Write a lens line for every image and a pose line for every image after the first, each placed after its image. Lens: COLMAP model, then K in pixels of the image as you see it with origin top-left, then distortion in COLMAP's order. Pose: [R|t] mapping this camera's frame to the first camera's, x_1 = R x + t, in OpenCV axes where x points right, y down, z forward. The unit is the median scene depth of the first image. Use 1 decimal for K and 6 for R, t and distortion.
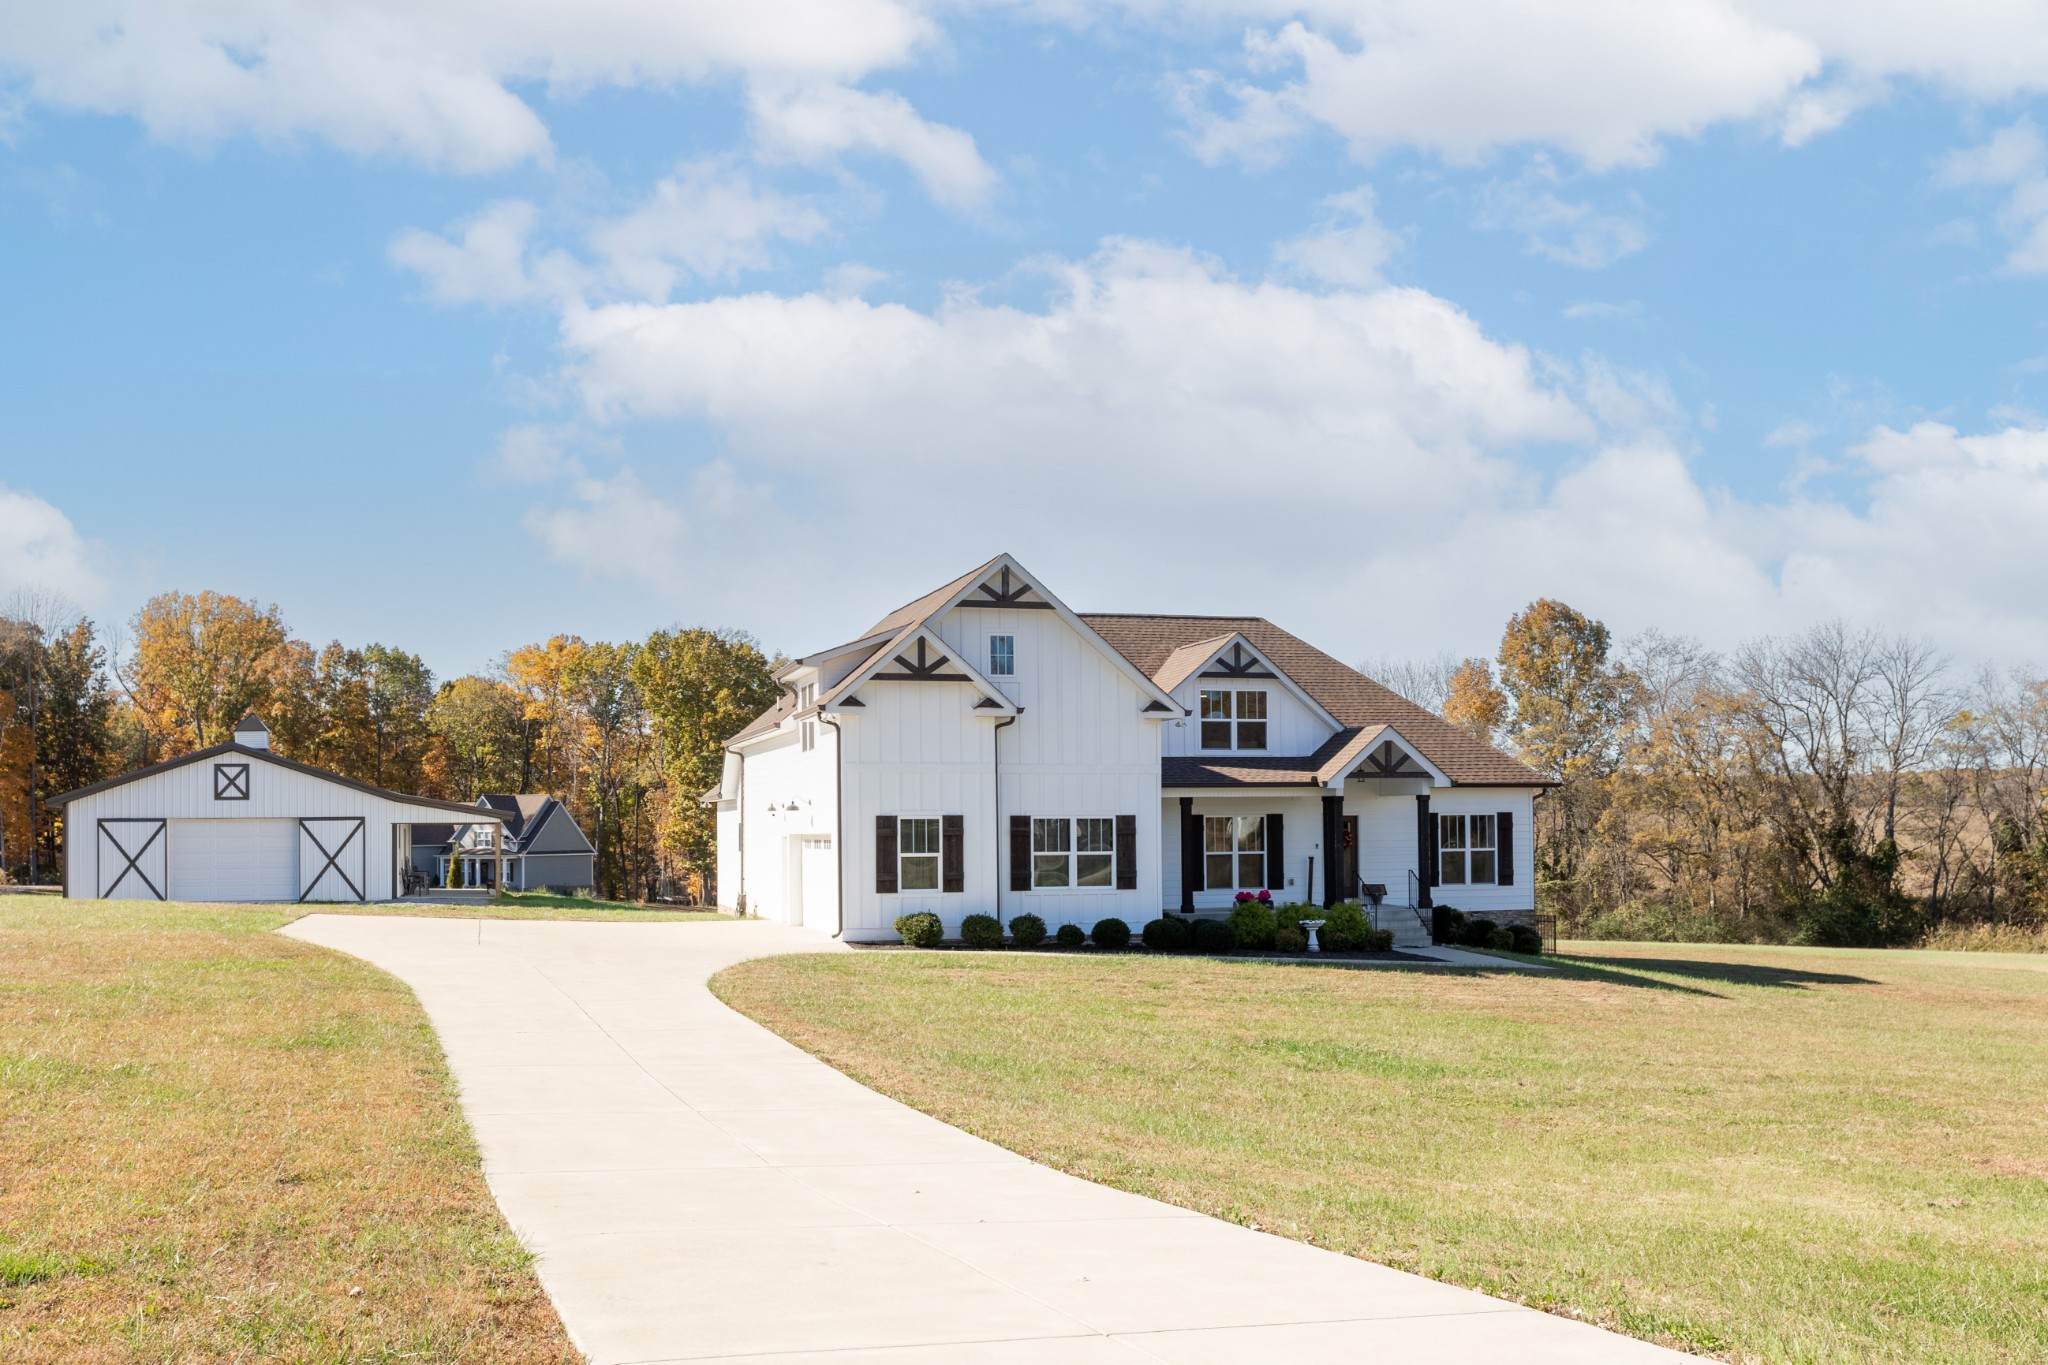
lens RADIAL K [[1979.0, 0, 1001.0], [0, 1979.0, 786.7], [0, 0, 1]] dist [0.010443, 0.000000]
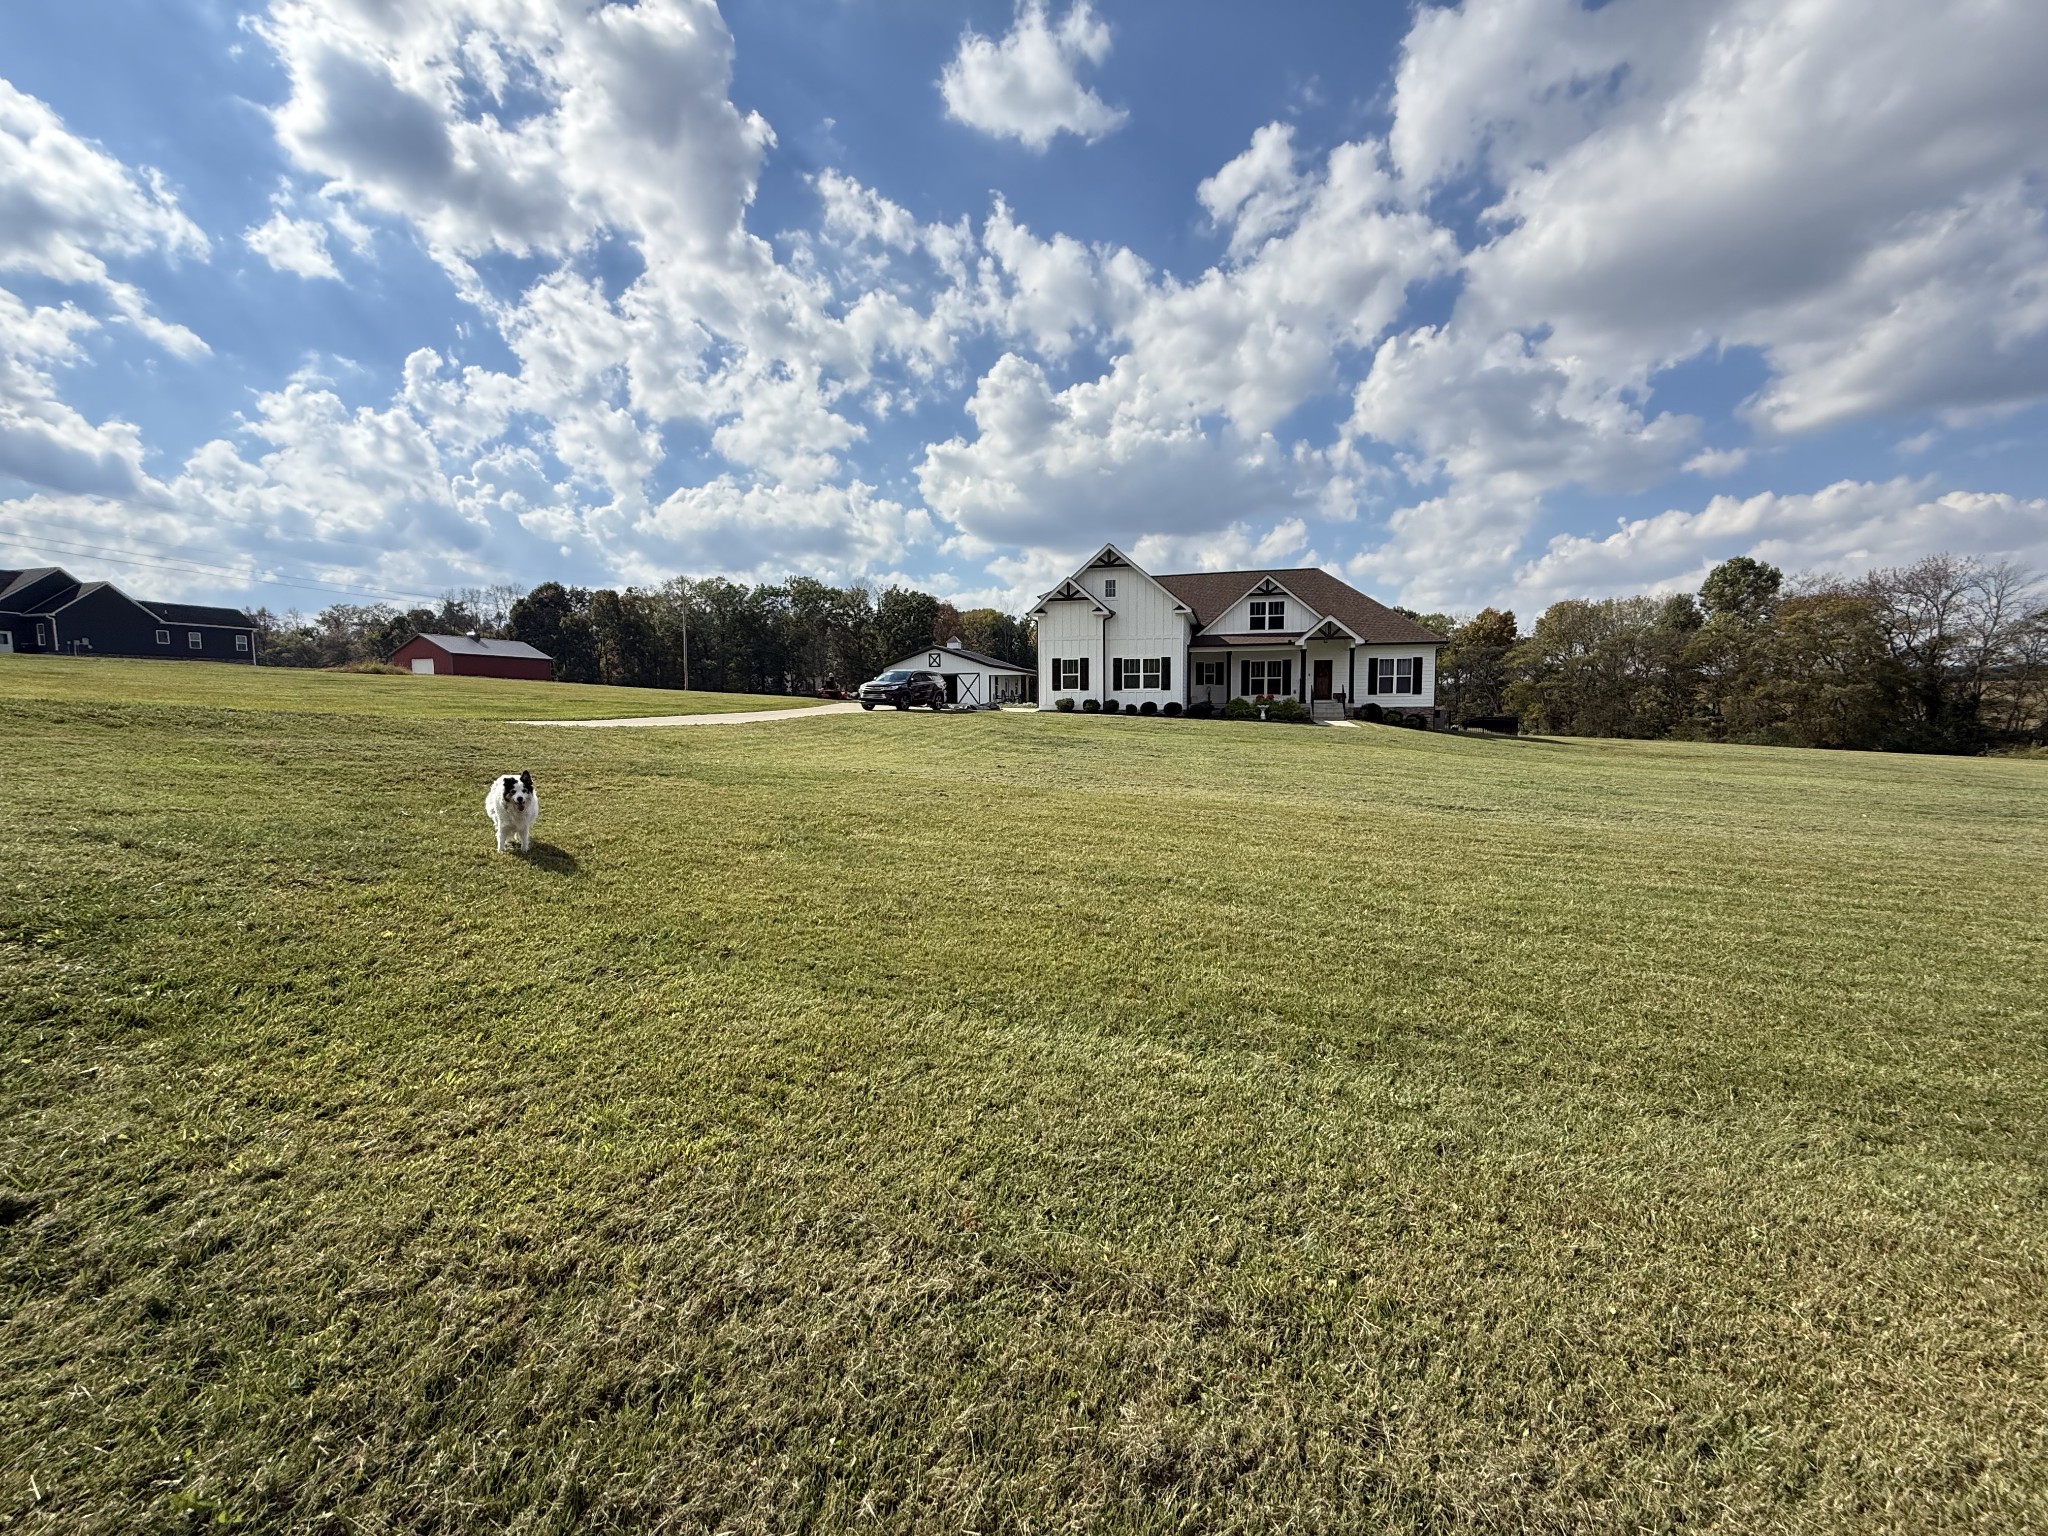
lens RADIAL K [[829.5, 0, 993.3], [0, 829.5, 772.6], [0, 0, 1]] dist [-0.000645, 0.000024]
pose [[0.860546, 0.046231, -0.507270, 0.326753], [0.009744, 0.994196, 0.107138, 0.035970], [0.509280, -0.097140, 0.855101, 0.061782]]
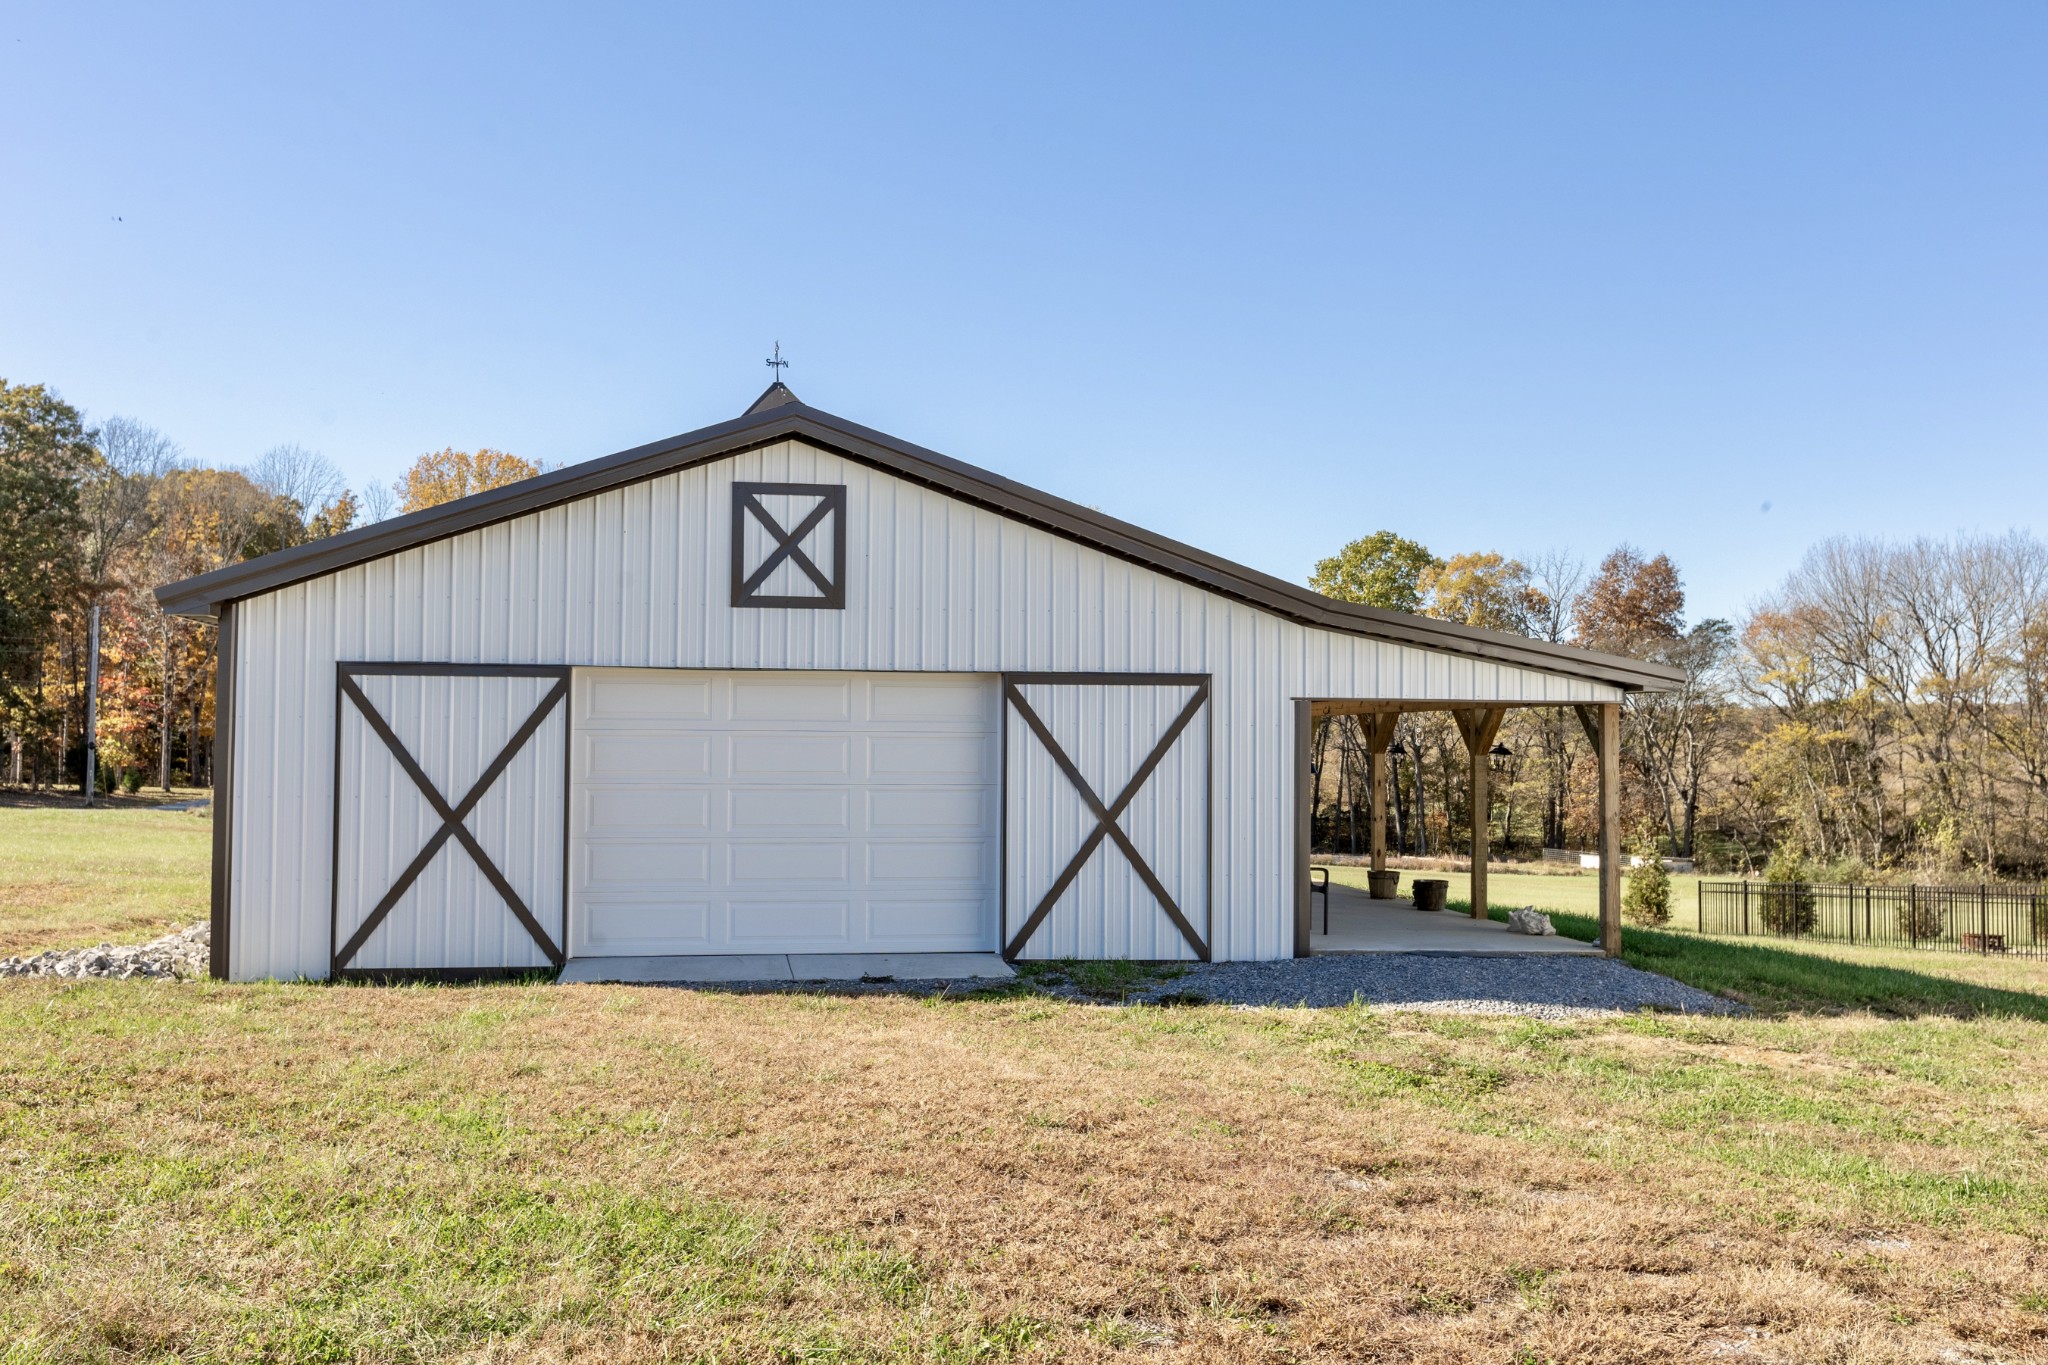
lens RADIAL K [[1862.9, 0, 1051.4], [0, 1862.9, 640.5], [0, 0, 1]] dist [-0.005593, 0.000000]
pose [[0.997433, 0.012601, -0.070489, -0.404544], [-0.014941, 0.999351, -0.032769, 0.024409], [0.070030, 0.033738, 0.996974, 0.895151]]
